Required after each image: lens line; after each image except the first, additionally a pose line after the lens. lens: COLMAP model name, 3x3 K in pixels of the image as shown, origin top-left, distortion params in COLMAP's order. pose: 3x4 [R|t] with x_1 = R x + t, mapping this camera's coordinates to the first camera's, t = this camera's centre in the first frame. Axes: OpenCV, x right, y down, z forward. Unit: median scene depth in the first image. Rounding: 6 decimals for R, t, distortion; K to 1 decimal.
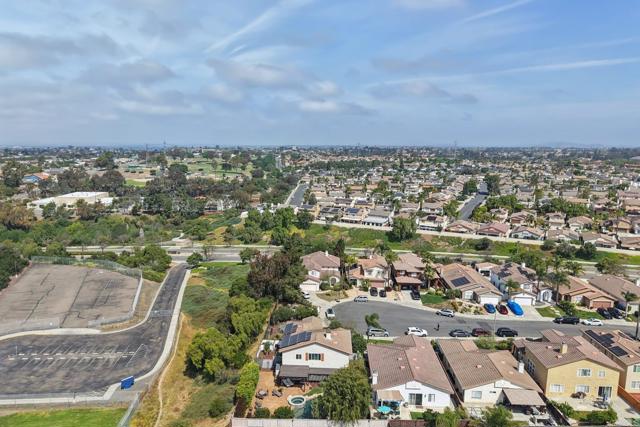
lens RADIAL K [[431.8, 0, 320.0], [0, 431.8, 213.5], [0, 0, 1]] dist [0.015802, -0.004915]
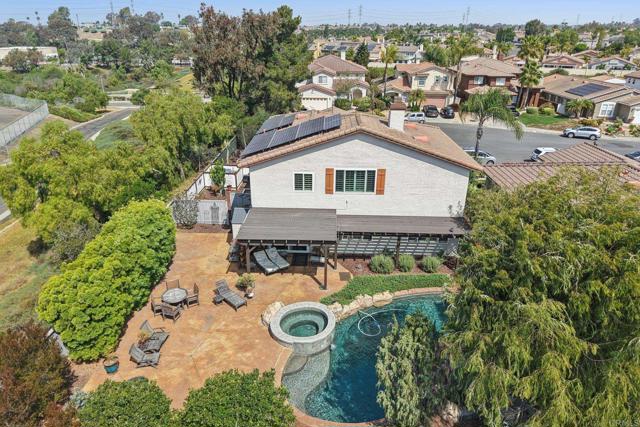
lens RADIAL K [[431.8, 0, 320.0], [0, 431.8, 213.5], [0, 0, 1]] dist [0.015802, -0.004915]
pose [[0.999880, -0.014569, 0.005326, -0.037601], [0.012779, 0.968259, 0.249623, 0.265569], [-0.008794, -0.249525, 0.968329, 0.669097]]
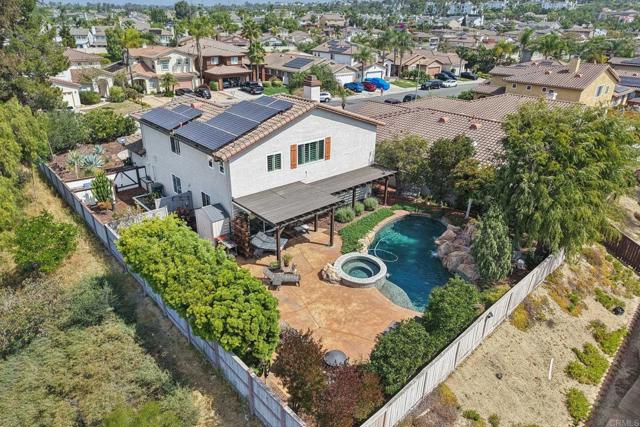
lens RADIAL K [[431.8, 0, 320.0], [0, 431.8, 213.5], [0, 0, 1]] dist [0.015802, -0.004915]
pose [[0.729898, -0.295097, 0.616576, -0.228068], [0.102760, 0.939132, 0.327827, 0.253279], [-0.675788, -0.175921, 0.715795, 0.705002]]
